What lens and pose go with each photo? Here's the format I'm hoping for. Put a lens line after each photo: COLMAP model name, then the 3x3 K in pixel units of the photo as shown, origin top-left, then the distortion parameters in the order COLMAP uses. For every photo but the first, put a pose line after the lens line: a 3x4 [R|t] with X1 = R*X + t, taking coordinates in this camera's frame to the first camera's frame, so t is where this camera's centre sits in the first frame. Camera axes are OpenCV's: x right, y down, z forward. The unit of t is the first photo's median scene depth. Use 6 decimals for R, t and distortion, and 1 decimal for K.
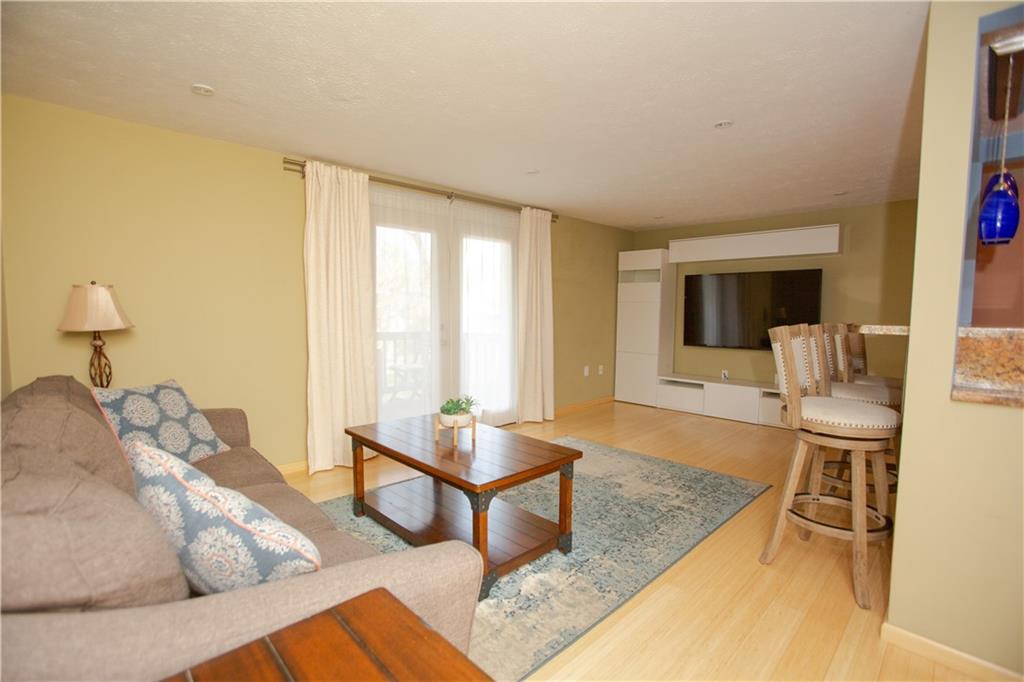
lens RADIAL K [[471.5, 0, 510.3], [0, 471.5, 342.3], [0, 0, 1]] dist [-0.072407, 0.020474]
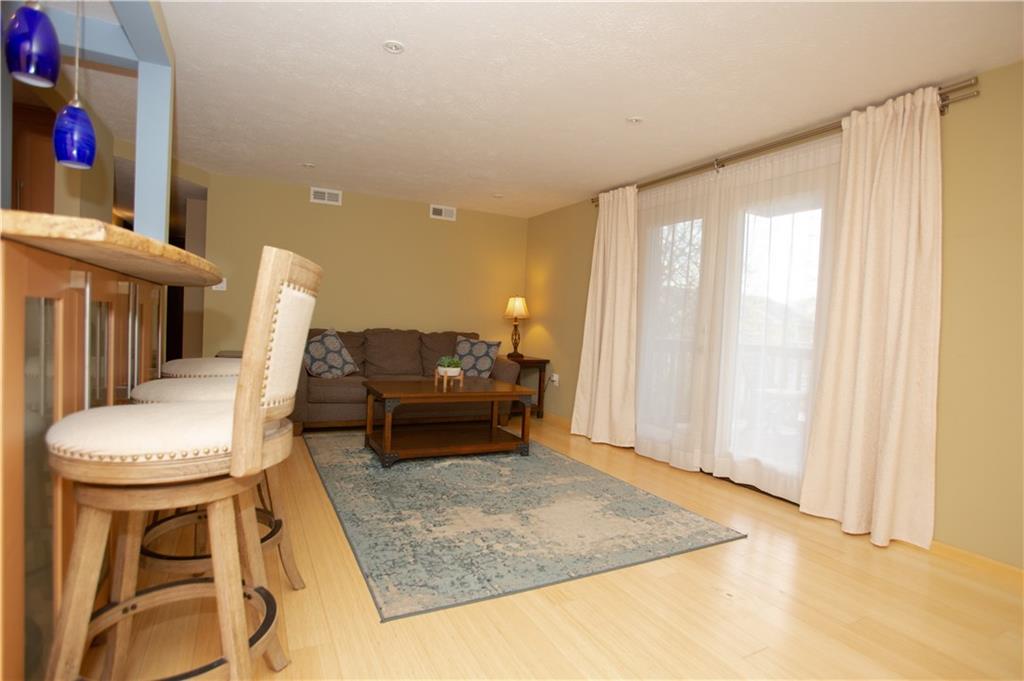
lens RADIAL K [[503.8, 0, 514.3], [0, 503.8, 345.0], [0, 0, 1]] dist [-0.083465, 0.039364]
pose [[-0.271919, 0.020877, -0.962094, 1.020291], [-0.118181, 0.991472, 0.054916, -0.020172], [0.955036, 0.128633, -0.267133, 1.231529]]
